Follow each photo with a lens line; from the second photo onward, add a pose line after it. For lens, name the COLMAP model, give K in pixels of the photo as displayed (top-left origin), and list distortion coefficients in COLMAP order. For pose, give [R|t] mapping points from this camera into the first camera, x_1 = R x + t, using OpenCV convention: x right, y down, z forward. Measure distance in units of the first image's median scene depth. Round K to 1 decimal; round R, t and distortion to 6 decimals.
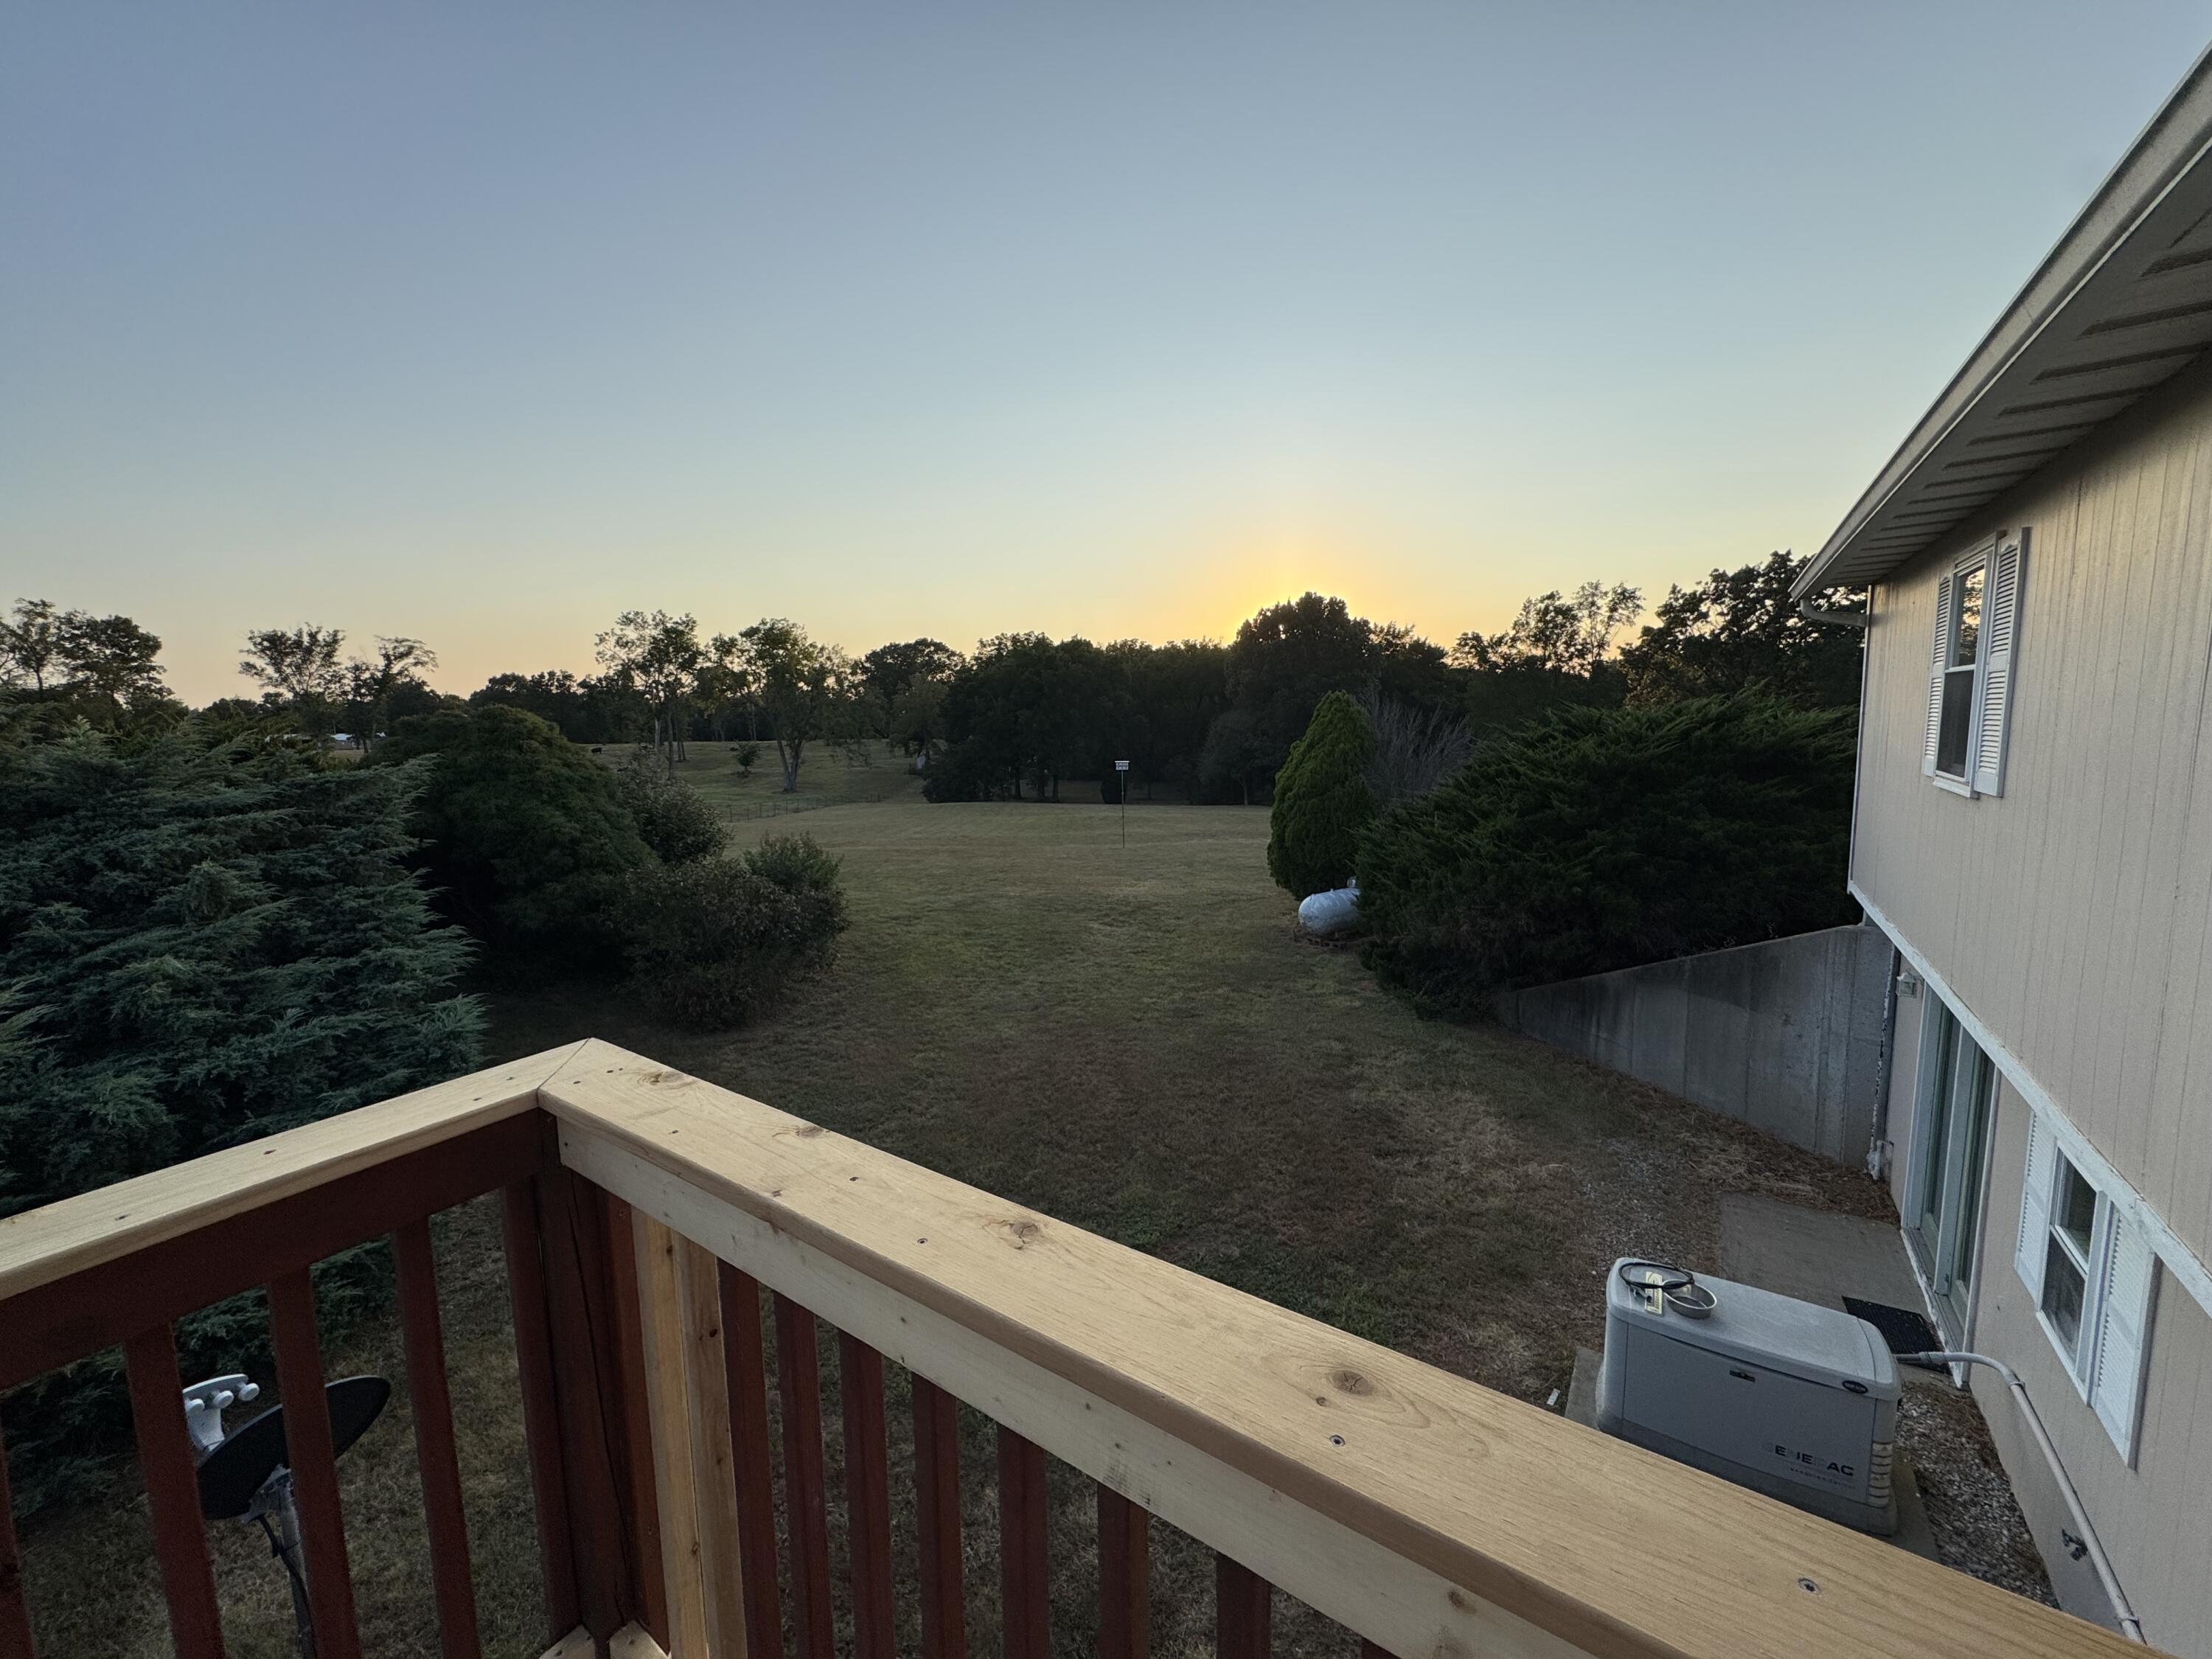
lens RADIAL K [[877.6, 0, 1106.0], [0, 877.6, 829.5], [0, 0, 1]] dist [-0.002481, -0.000041]
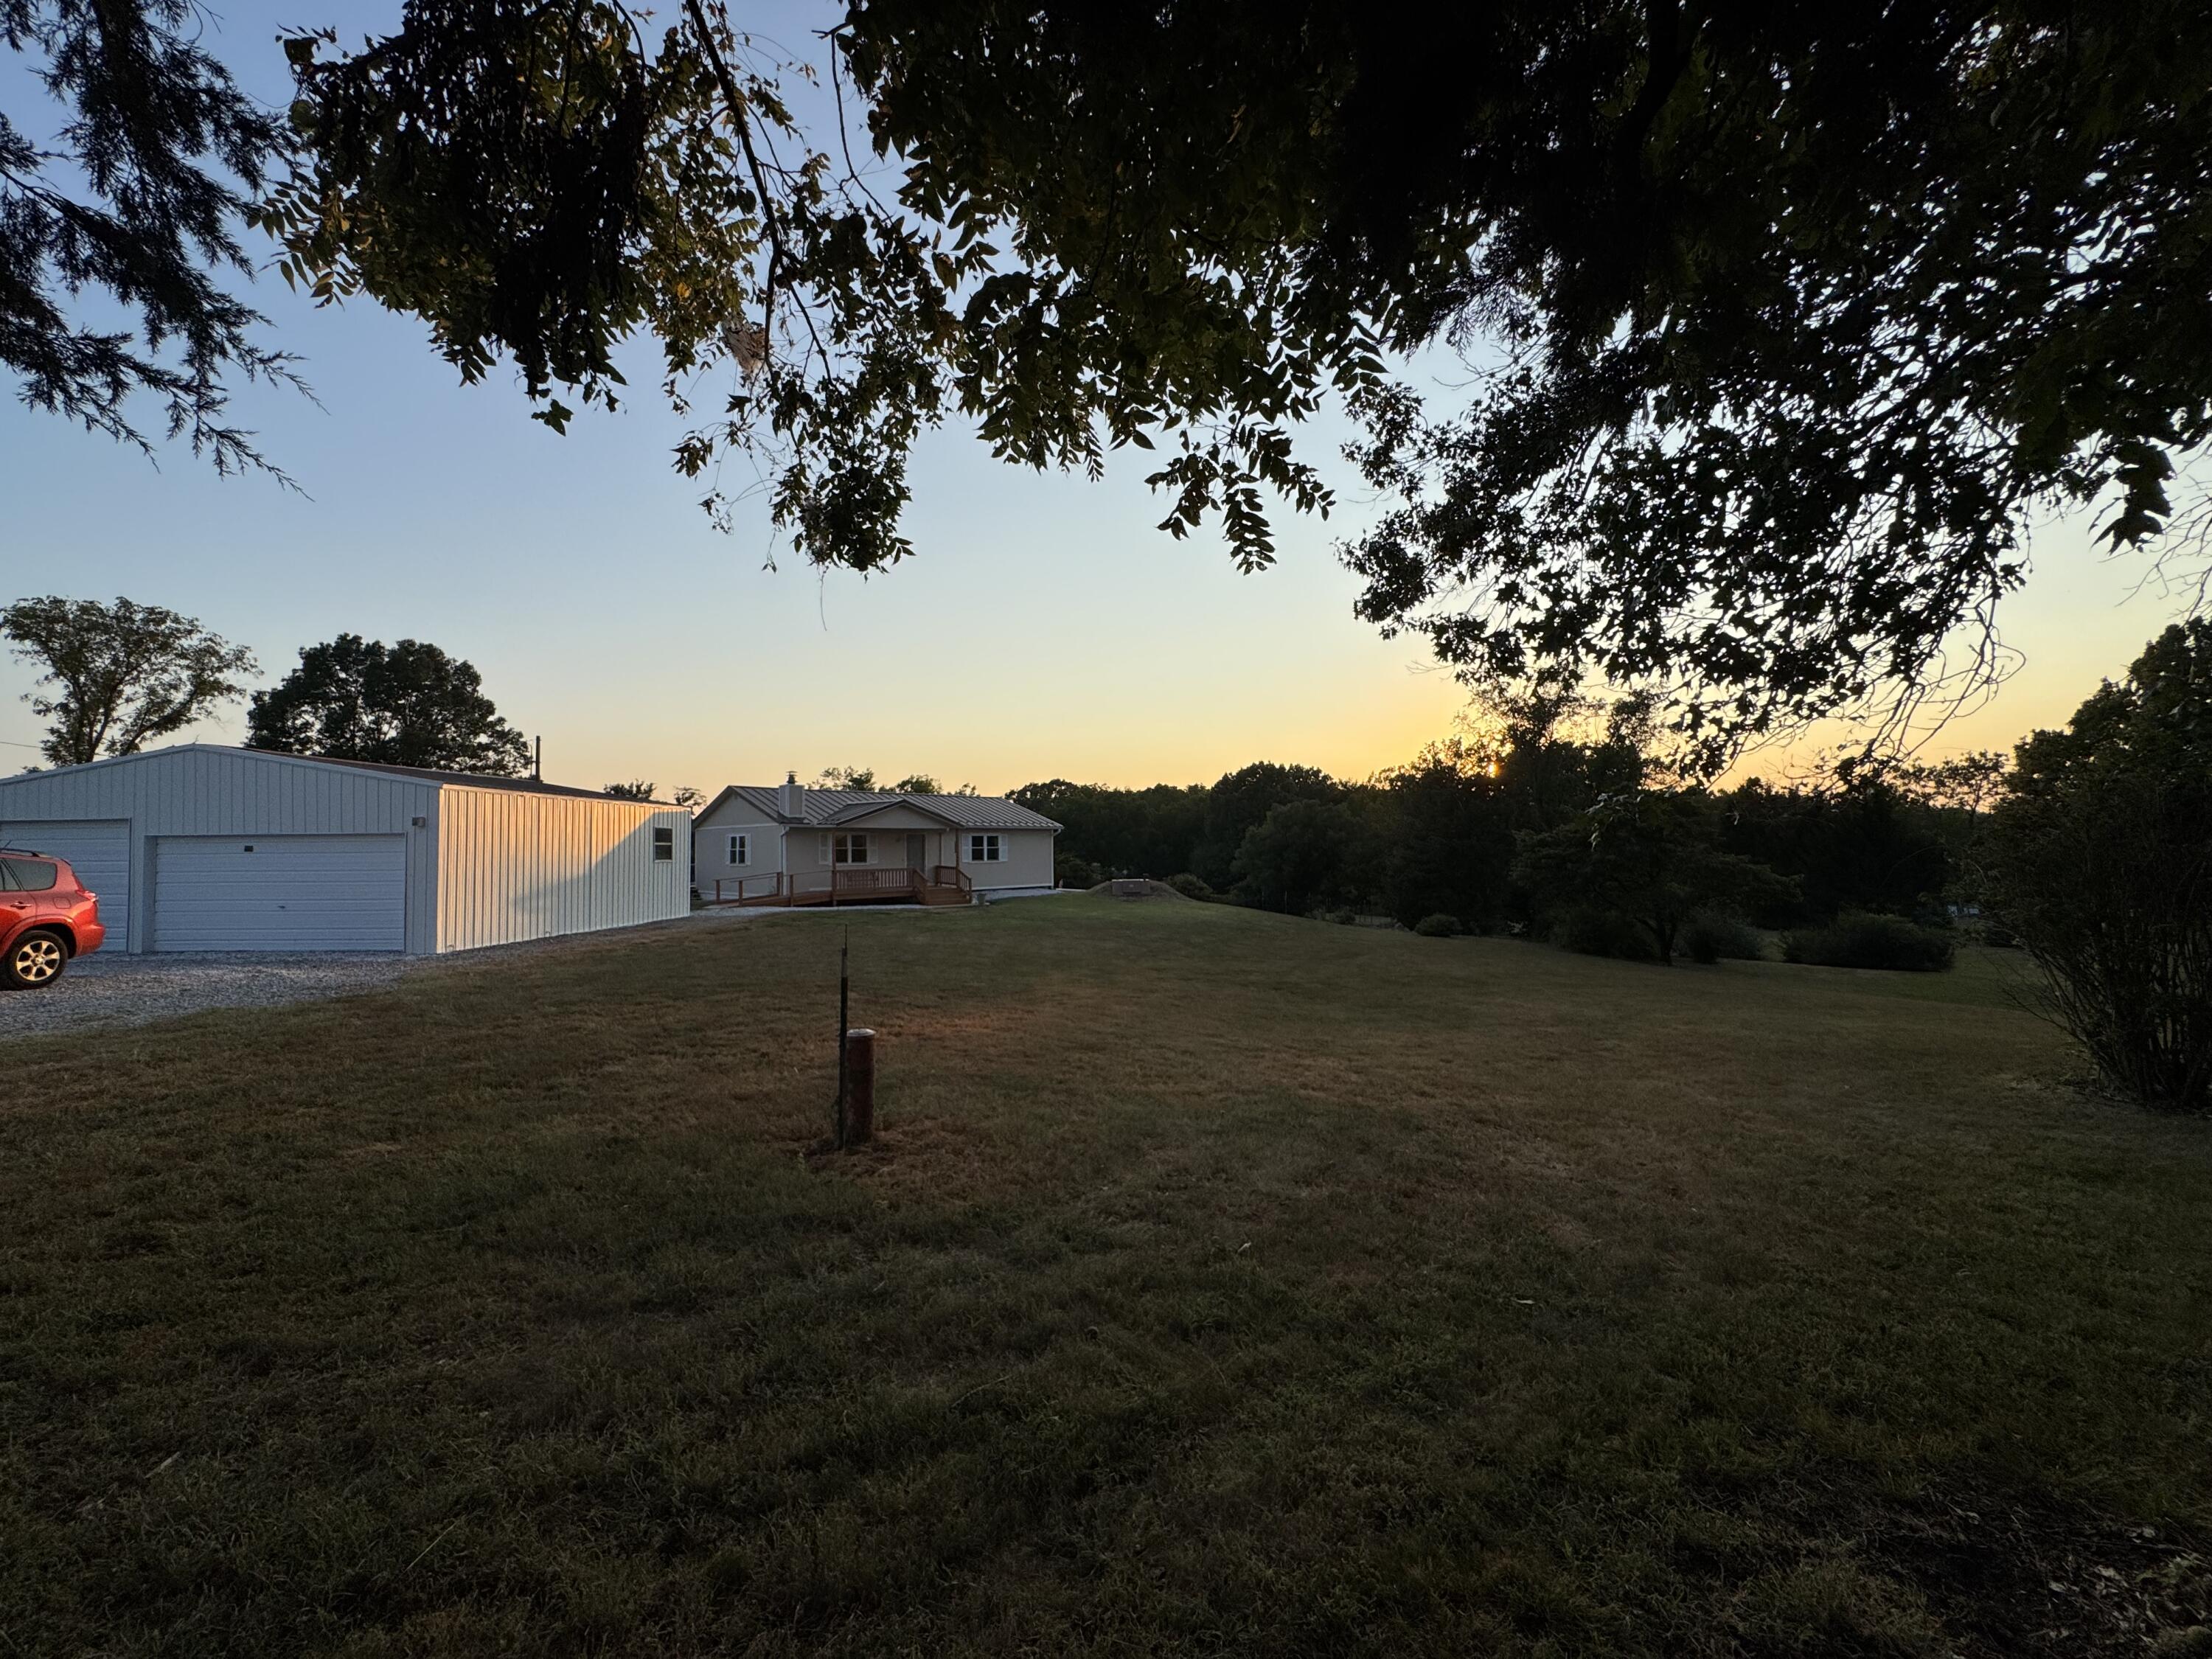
lens RADIAL K [[877.6, 0, 1106.0], [0, 877.6, 829.5], [0, 0, 1]] dist [-0.002481, -0.000041]
pose [[0.979485, 0.008917, -0.201319, 1.656228], [-0.037025, 0.989977, -0.136289, 0.259865], [0.198086, 0.140947, 0.969998, -2.523733]]
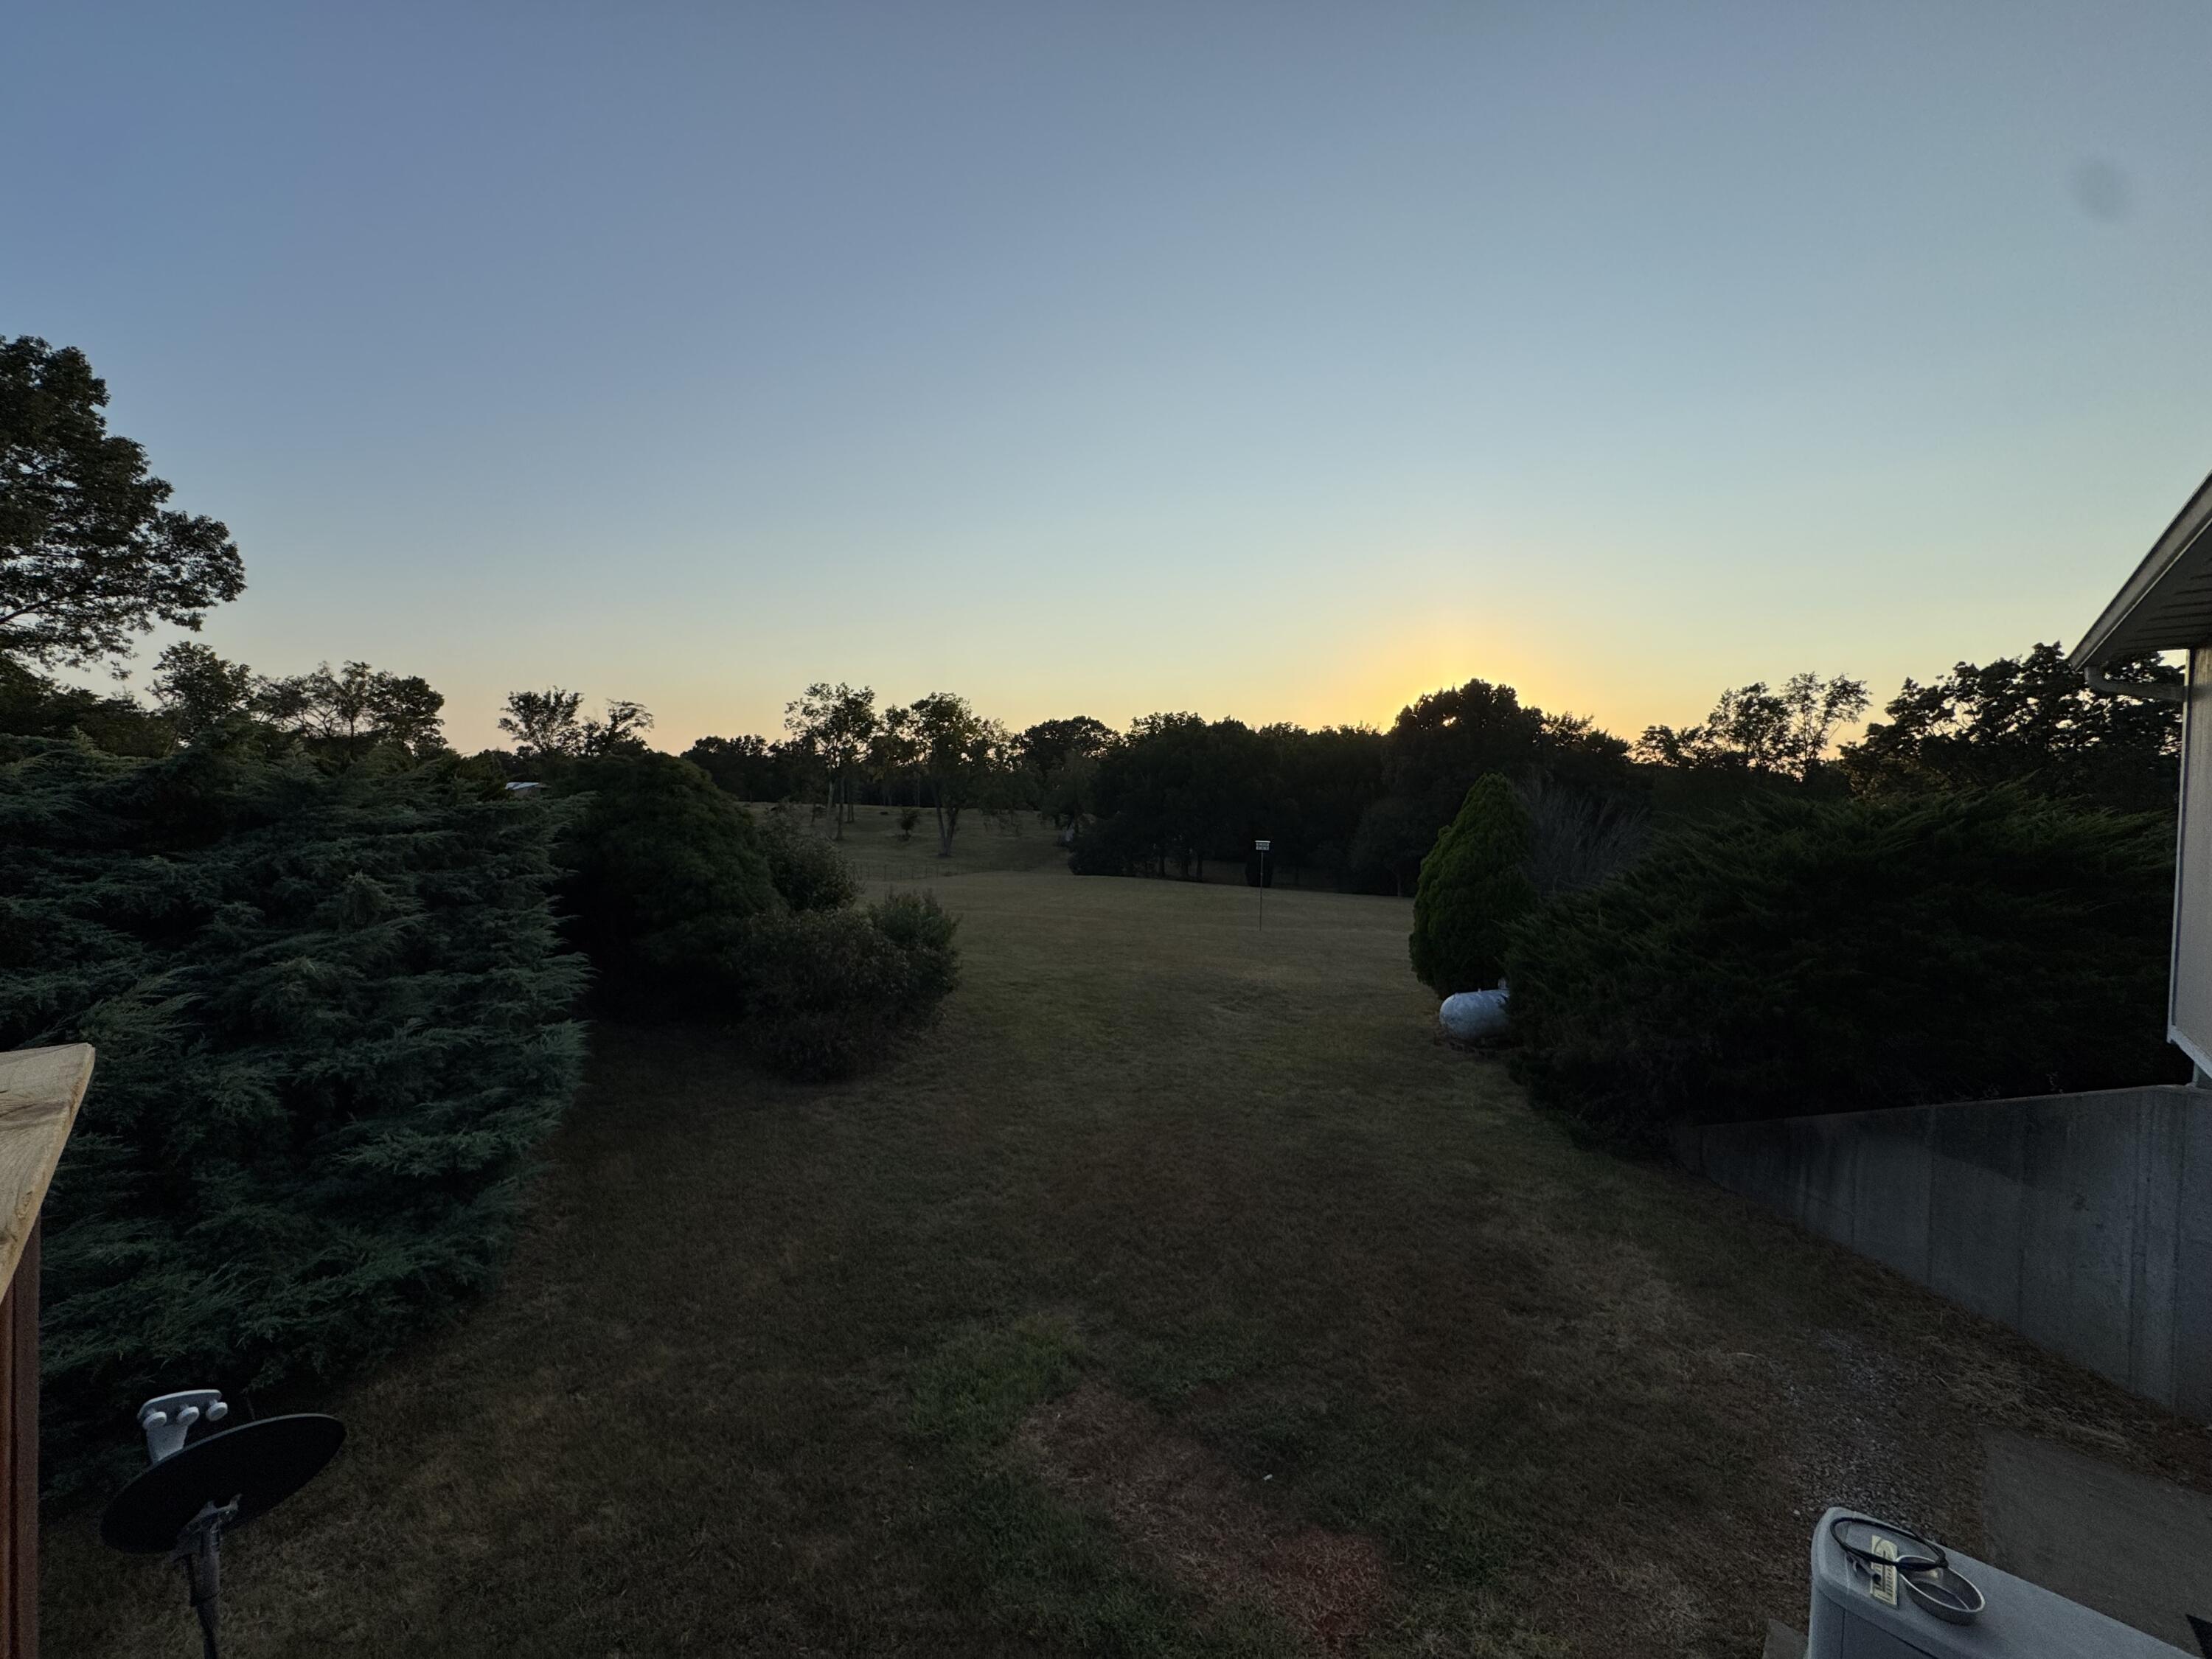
lens RADIAL K [[877.6, 0, 1106.0], [0, 877.6, 829.5], [0, 0, 1]] dist [-0.002481, -0.000041]
pose [[0.984209, 0.050425, -0.169677, 0.033103], [-0.065585, 0.994223, -0.084963, 0.008717], [0.164412, 0.094750, 0.981830, 0.049789]]
